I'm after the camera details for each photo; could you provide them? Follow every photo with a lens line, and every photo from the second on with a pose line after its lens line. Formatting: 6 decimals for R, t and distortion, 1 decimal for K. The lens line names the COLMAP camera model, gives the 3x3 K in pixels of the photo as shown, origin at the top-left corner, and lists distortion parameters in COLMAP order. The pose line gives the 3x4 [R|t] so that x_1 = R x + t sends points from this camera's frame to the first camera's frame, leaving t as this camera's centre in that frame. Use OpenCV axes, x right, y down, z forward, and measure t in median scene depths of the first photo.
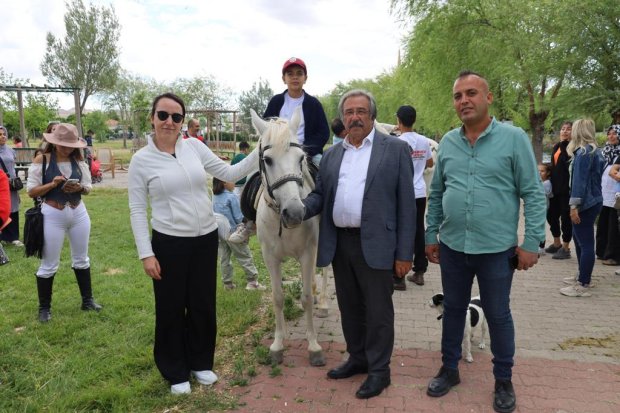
lens RADIAL K [[473.3, 0, 310.0], [0, 473.3, 206.5], [0, 0, 1]] dist [0.007175, 0.002151]
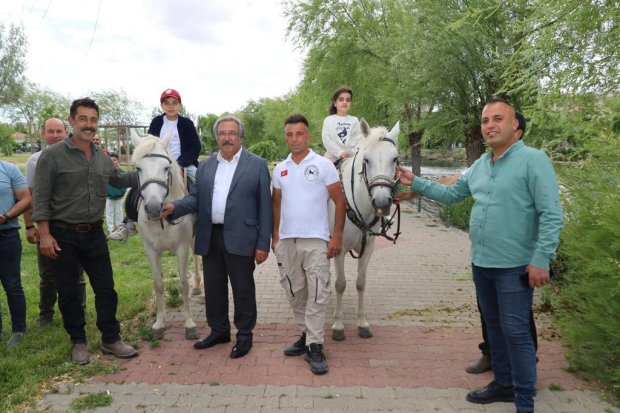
lens RADIAL K [[495.6, 0, 310.0], [0, 495.6, 206.5], [0, 0, 1]] dist [0.006613, 0.002896]
pose [[0.991574, -0.009057, 0.129222, 0.145057], [0.013716, 0.999286, -0.035209, 0.043408], [-0.128811, 0.036685, 0.990990, -0.288590]]
